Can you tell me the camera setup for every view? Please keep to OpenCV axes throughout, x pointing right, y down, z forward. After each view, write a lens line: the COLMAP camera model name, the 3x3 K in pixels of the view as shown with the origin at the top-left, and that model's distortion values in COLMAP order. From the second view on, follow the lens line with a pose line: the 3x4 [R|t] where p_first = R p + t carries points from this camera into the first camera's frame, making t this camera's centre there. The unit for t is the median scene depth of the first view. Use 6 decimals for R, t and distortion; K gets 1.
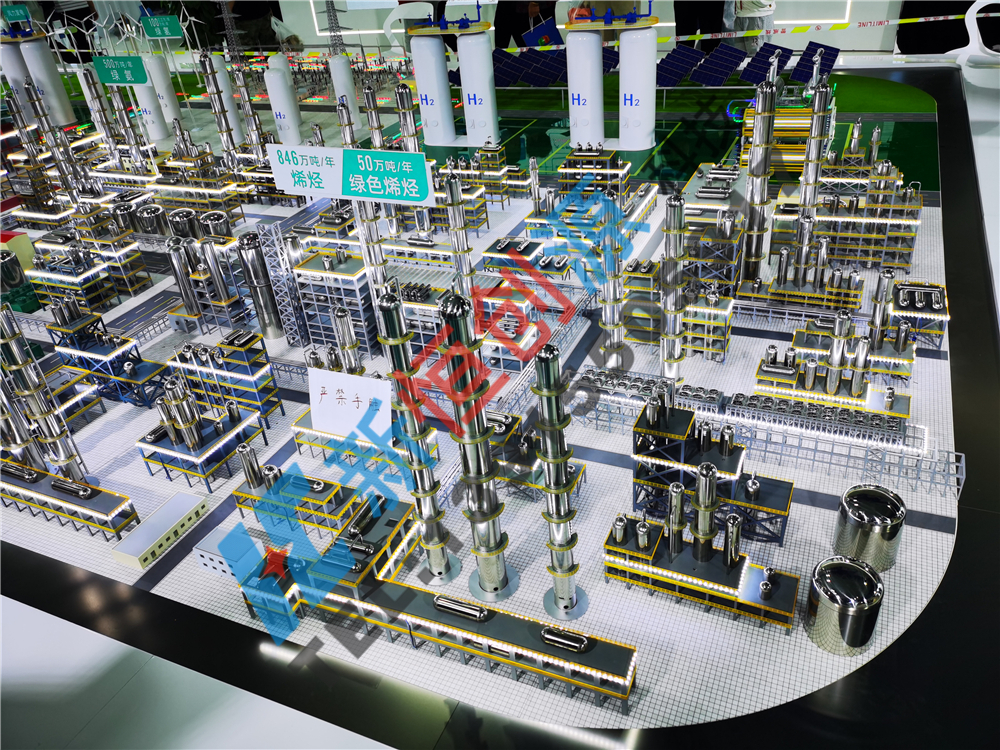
lens RADIAL K [[776.2, 0, 500.5], [0, 776.2, 377.6], [0, 0, 1]] dist [0.028718, -0.010599]
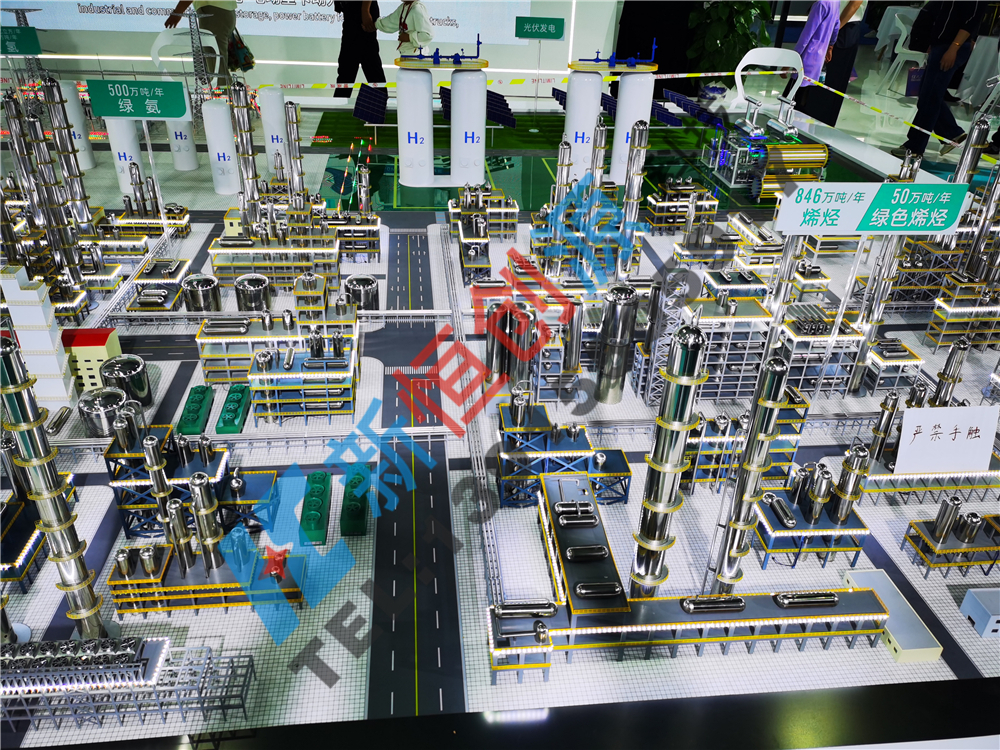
lens RADIAL K [[776.2, 0, 501.9], [0, 776.2, 373.2], [0, 0, 1]] dist [0.028718, -0.010599]
pose [[0.848670, -0.153916, 0.506032, -0.555192], [0.179326, 0.983789, -0.001516, -0.068633], [-0.497595, 0.092031, 0.862513, 0.196814]]
